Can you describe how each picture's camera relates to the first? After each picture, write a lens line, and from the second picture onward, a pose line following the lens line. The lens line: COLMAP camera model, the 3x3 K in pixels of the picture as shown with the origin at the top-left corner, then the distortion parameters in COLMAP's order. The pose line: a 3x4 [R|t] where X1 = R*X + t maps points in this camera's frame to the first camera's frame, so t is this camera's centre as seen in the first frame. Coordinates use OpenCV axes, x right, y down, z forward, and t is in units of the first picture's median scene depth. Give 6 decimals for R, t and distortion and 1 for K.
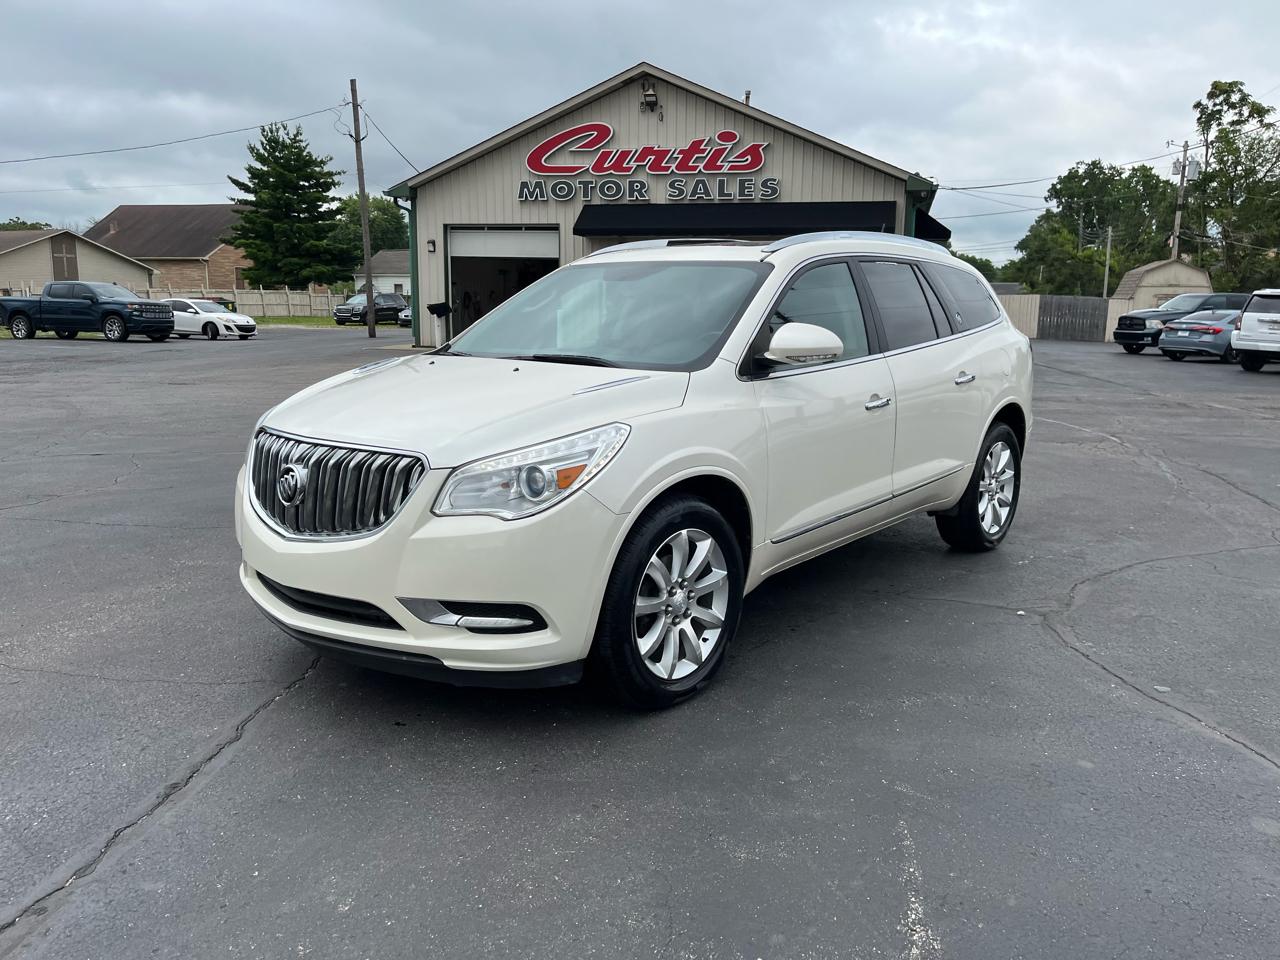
lens RADIAL K [[971.0, 0, 649.4], [0, 971.0, 472.1], [0, 0, 1]] dist [0.060143, -0.088777]
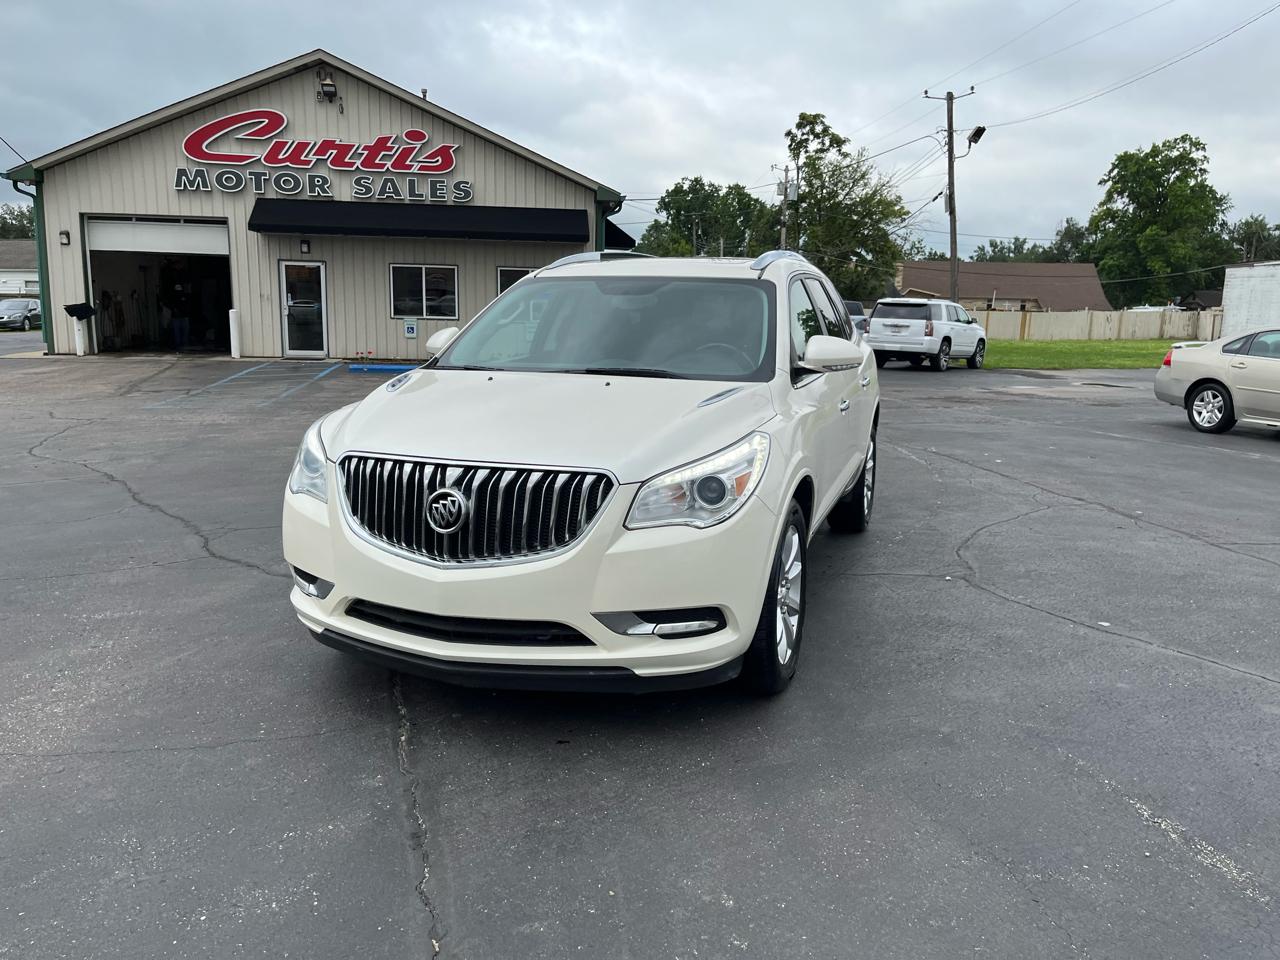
lens RADIAL K [[970.2, 0, 651.4], [0, 970.2, 481.3], [0, 0, 1]] dist [0.062453, -0.087560]
pose [[0.930724, -0.059575, 0.360837, -0.071327], [0.056895, 0.998217, 0.018056, -0.002917], [-0.361269, 0.003725, 0.932454, 0.004924]]
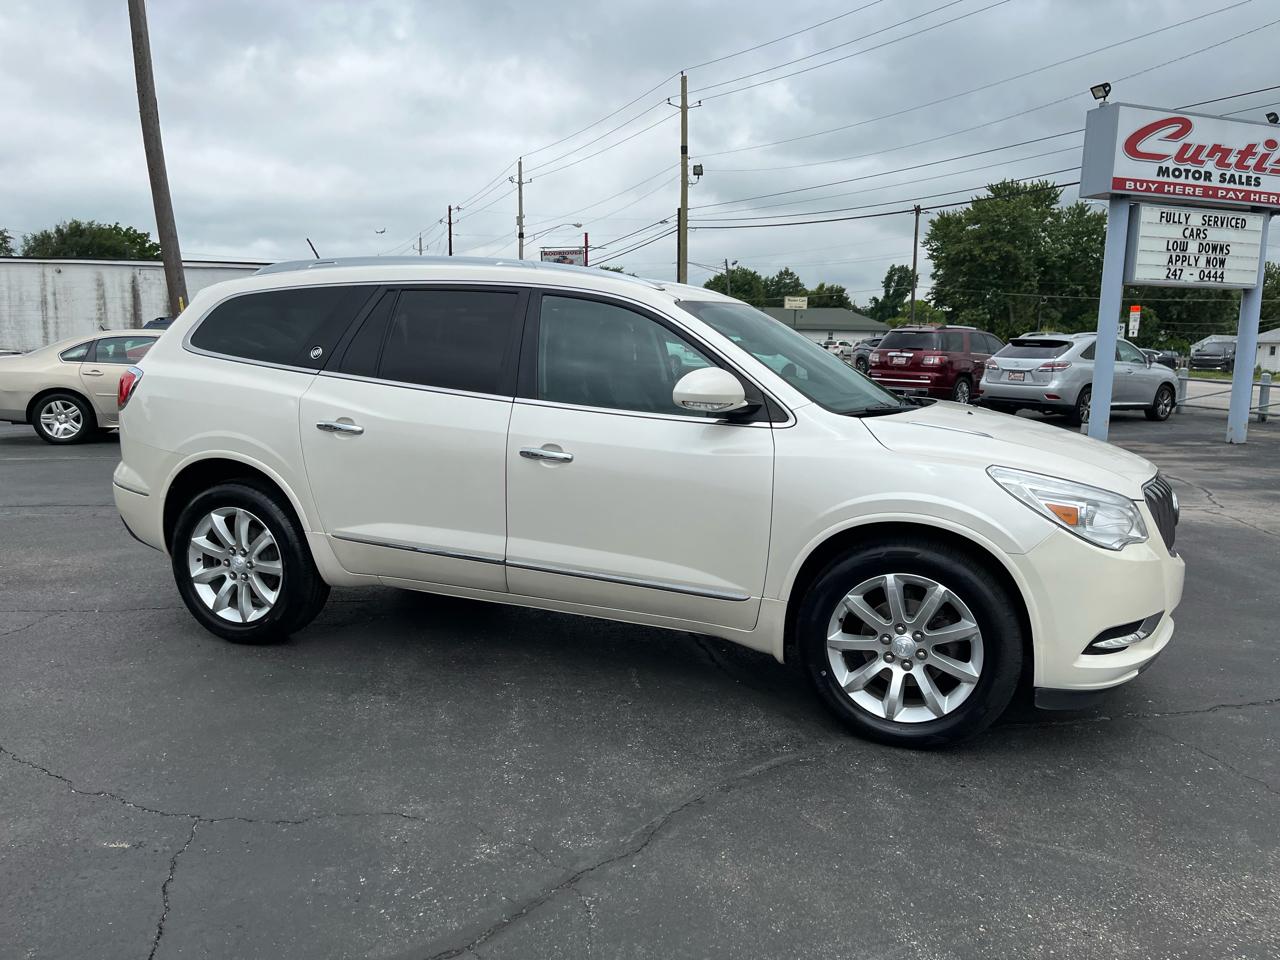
lens RADIAL K [[966.8, 0, 649.4], [0, 966.8, 481.4], [0, 0, 1]] dist [0.068062, -0.097588]
pose [[-0.318754, -0.155608, 0.934977, -0.175527], [0.139518, 0.967984, 0.208666, -0.049352], [-0.937513, 0.196960, -0.286838, 0.266001]]
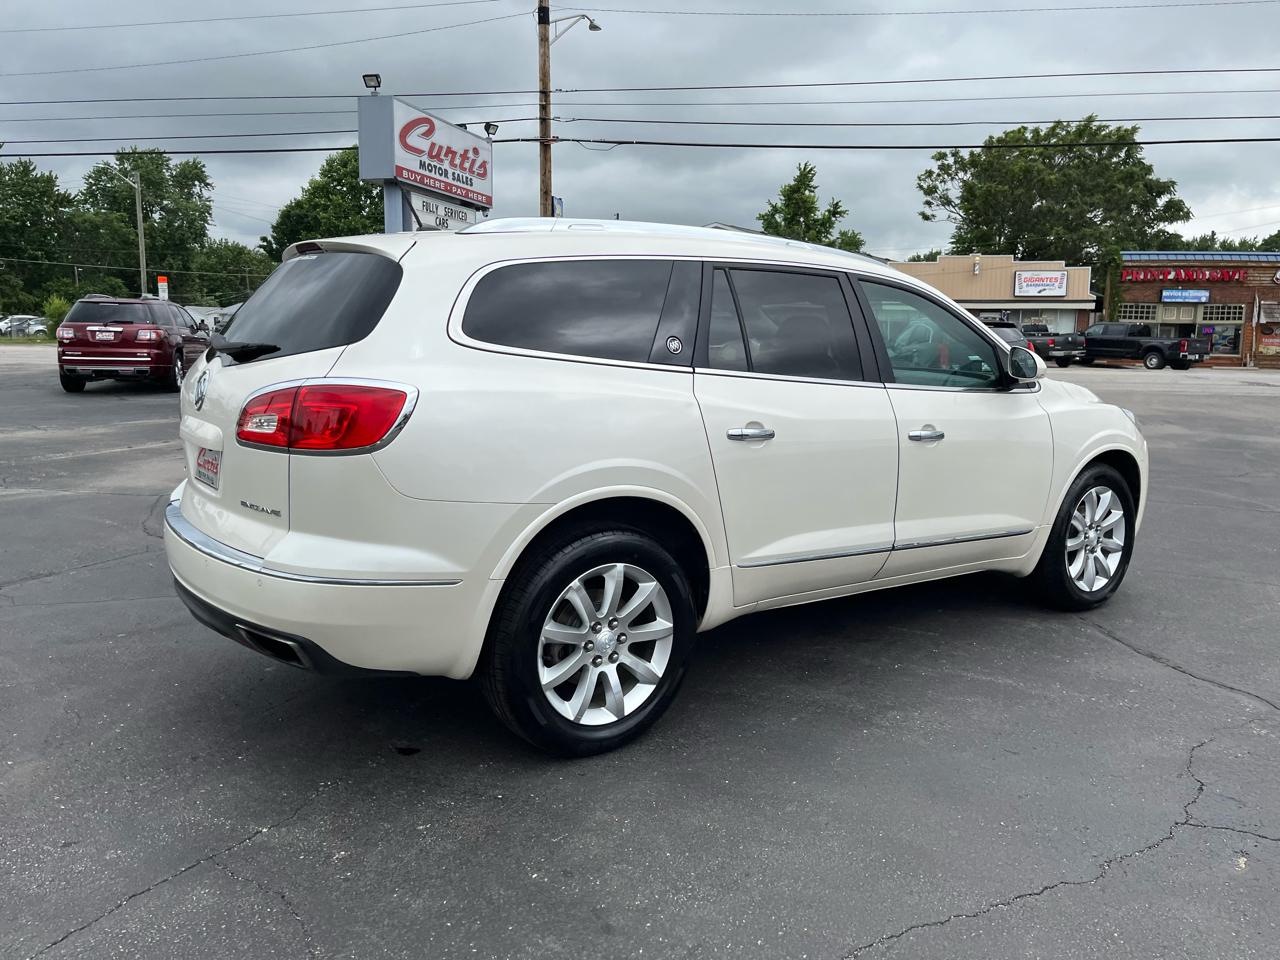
lens RADIAL K [[970.6, 0, 649.5], [0, 970.6, 463.1], [0, 0, 1]] dist [0.058359, -0.080983]
pose [[-0.968839, -0.059995, 0.240315, -0.013771], [0.016350, 0.952616, 0.303737, -0.070194], [-0.247150, 0.298201, -0.921950, 0.404735]]
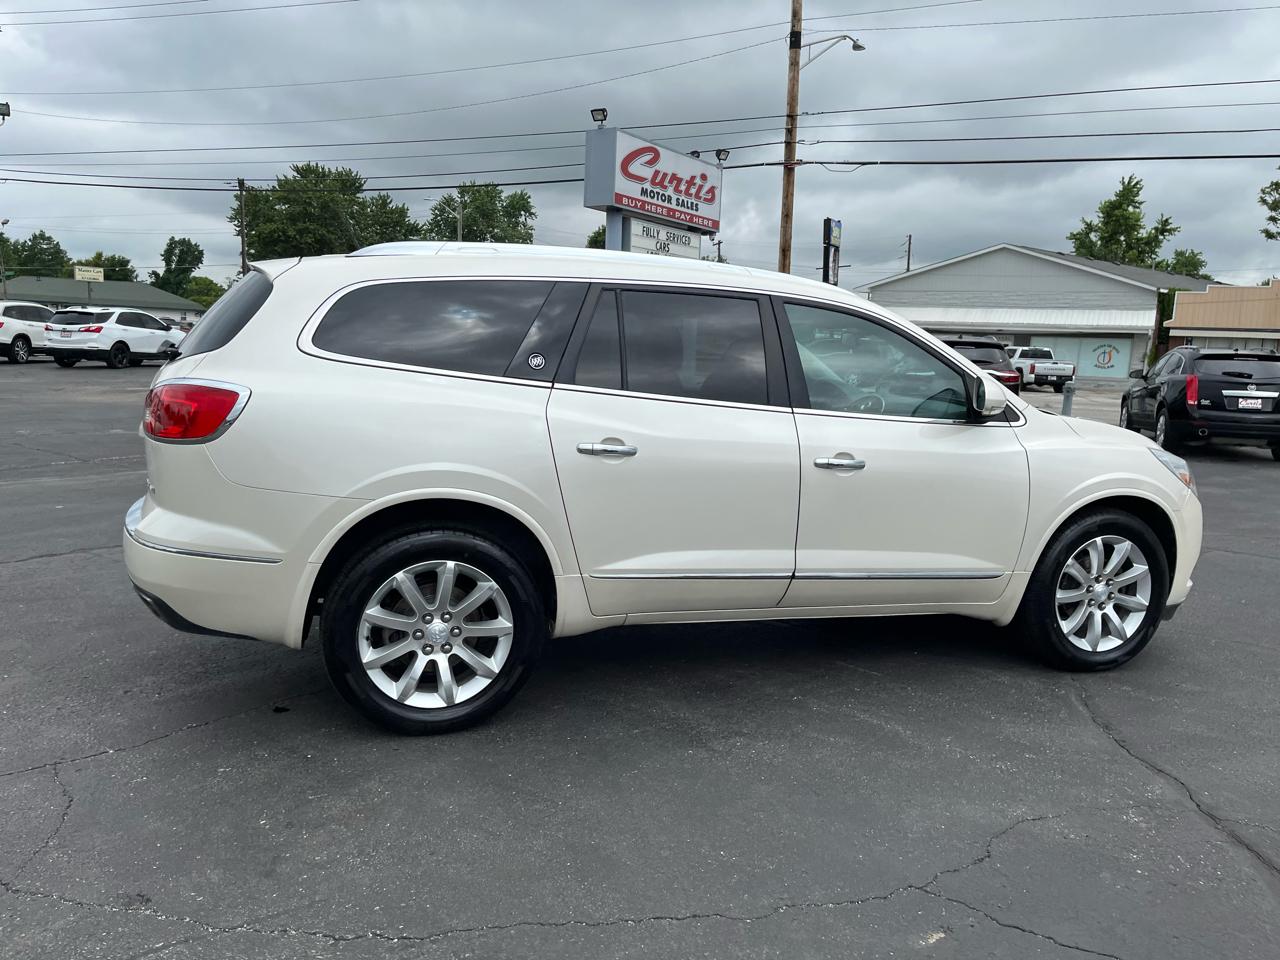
lens RADIAL K [[971.0, 0, 649.4], [0, 971.0, 472.1], [0, 0, 1]] dist [0.060143, -0.088777]
pose [[-0.850622, -0.113345, 0.513415, -0.076260], [0.042585, 0.958426, 0.282144, -0.068688], [-0.524050, 0.261862, -0.810432, 0.384879]]
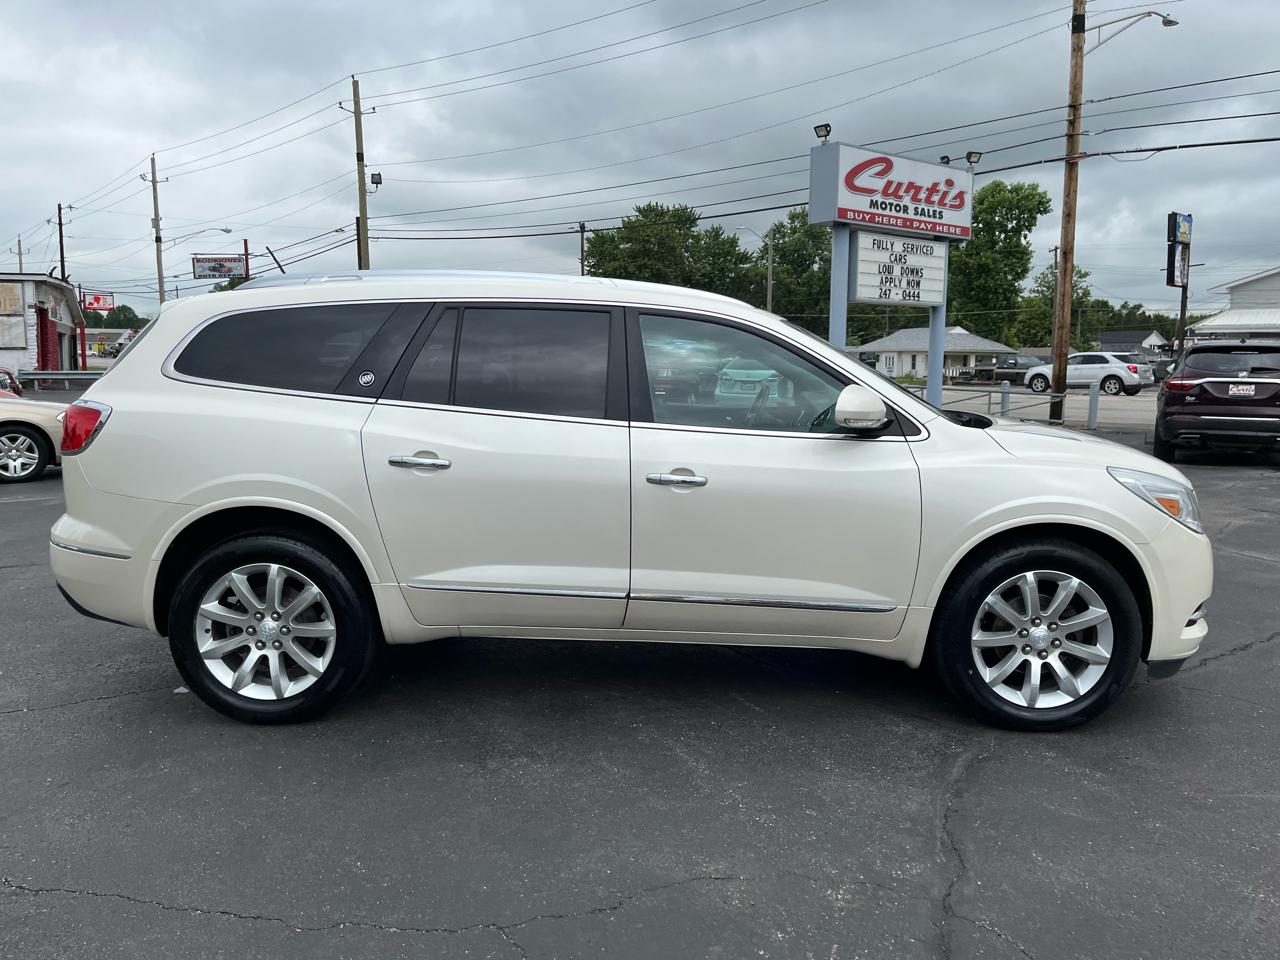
lens RADIAL K [[967.6, 0, 649.3], [0, 967.6, 465.2], [0, 0, 1]] dist [0.065415, -0.082809]
pose [[-0.624449, -0.103591, 0.774166, -0.135931], [0.119742, 0.966752, 0.225946, -0.060223], [-0.771833, 0.233793, -0.591283, 0.329319]]
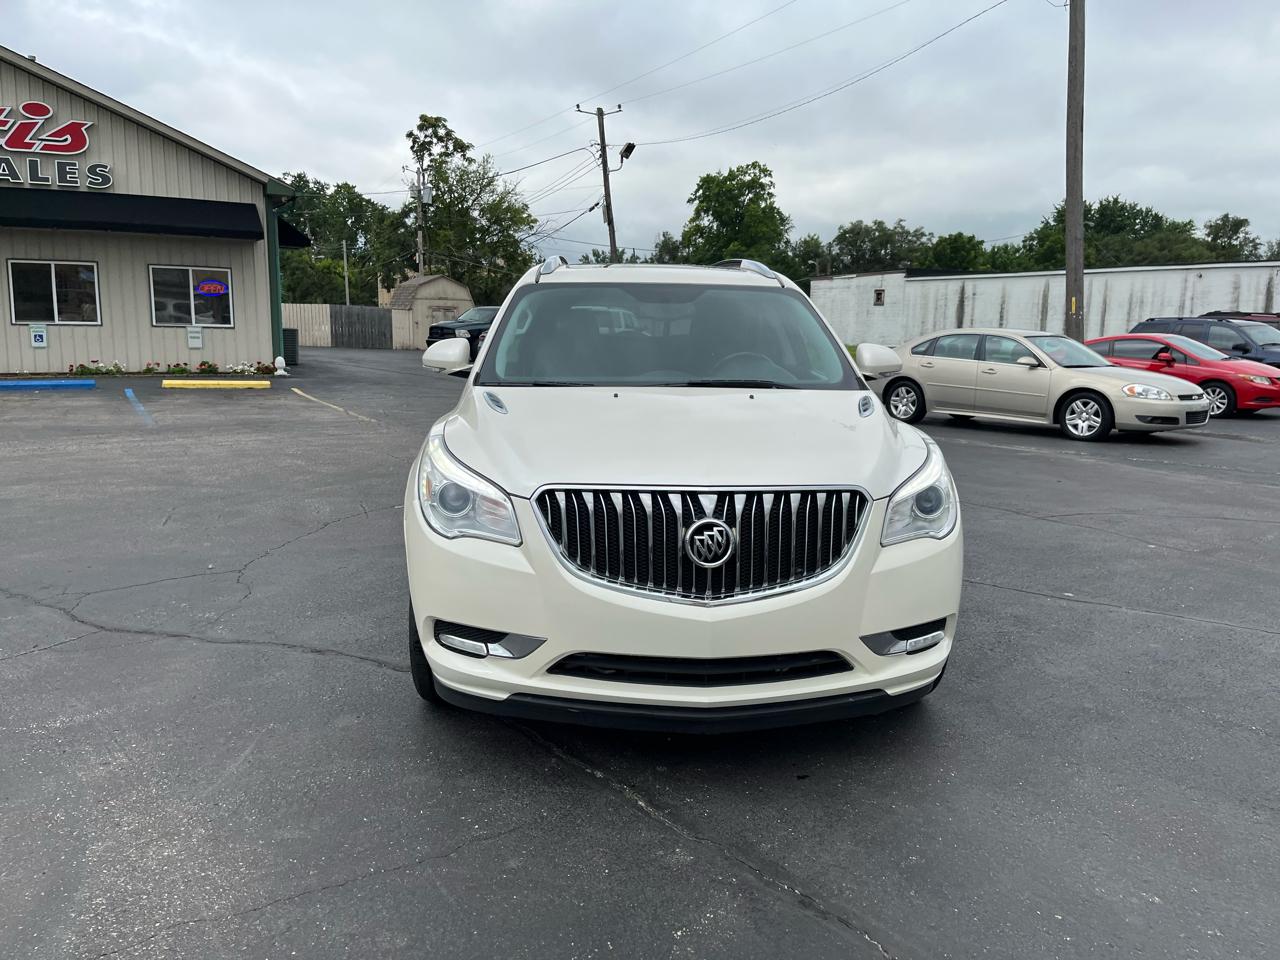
lens RADIAL K [[970.2, 0, 651.4], [0, 970.2, 481.3], [0, 0, 1]] dist [0.062453, -0.087560]
pose [[0.724665, -0.110843, 0.680128, -0.134487], [0.109472, 0.992962, 0.045186, -0.011679], [-0.680350, 0.041711, 0.731699, 0.054825]]
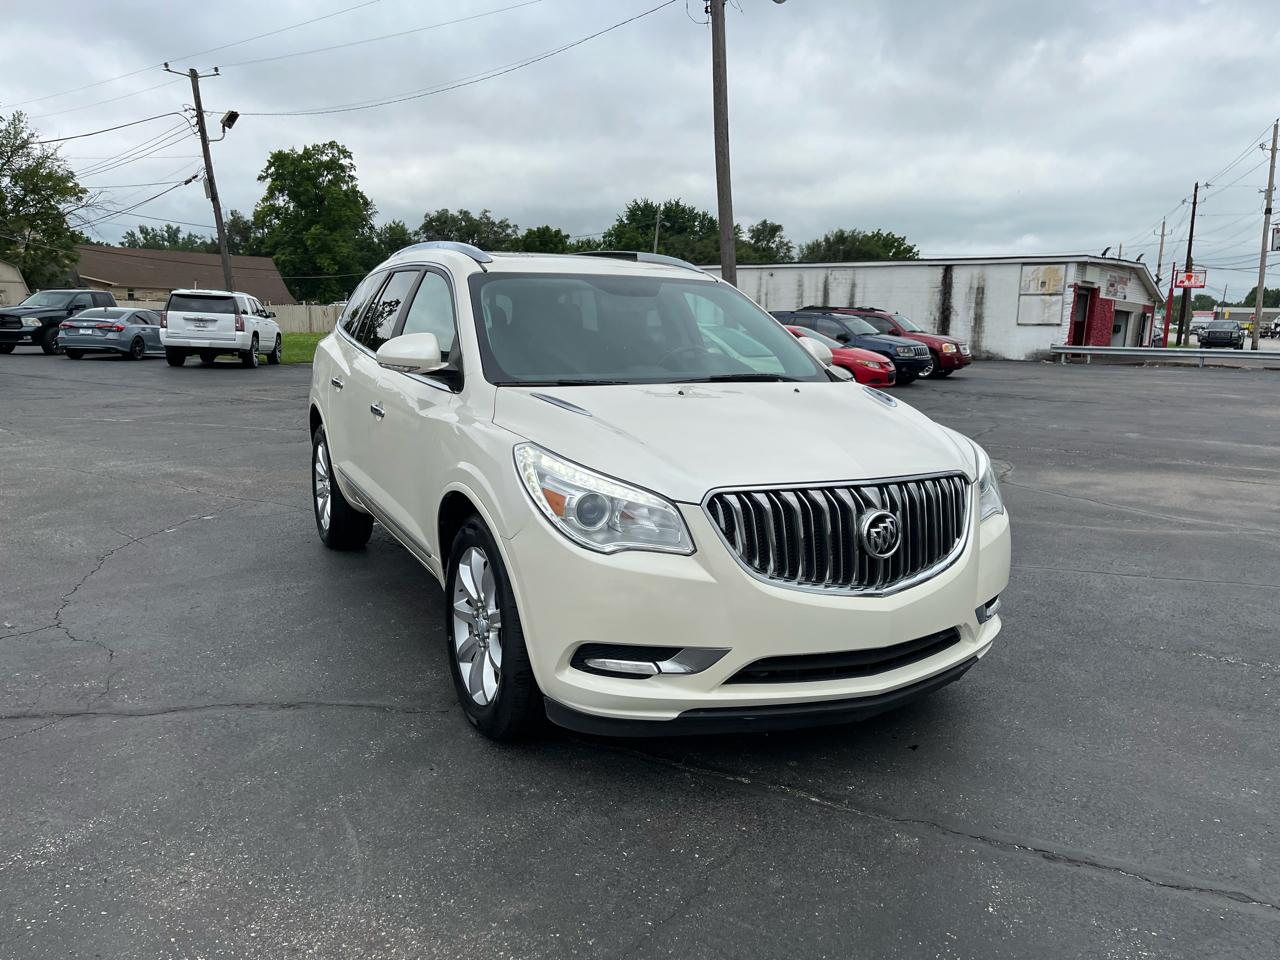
lens RADIAL K [[970.2, 0, 651.4], [0, 970.2, 481.3], [0, 0, 1]] dist [0.062453, -0.087560]
pose [[0.388563, -0.154808, 0.908324, -0.170077], [0.141111, 0.984154, 0.107368, -0.021643], [-0.910553, 0.086455, 0.404251, 0.113014]]
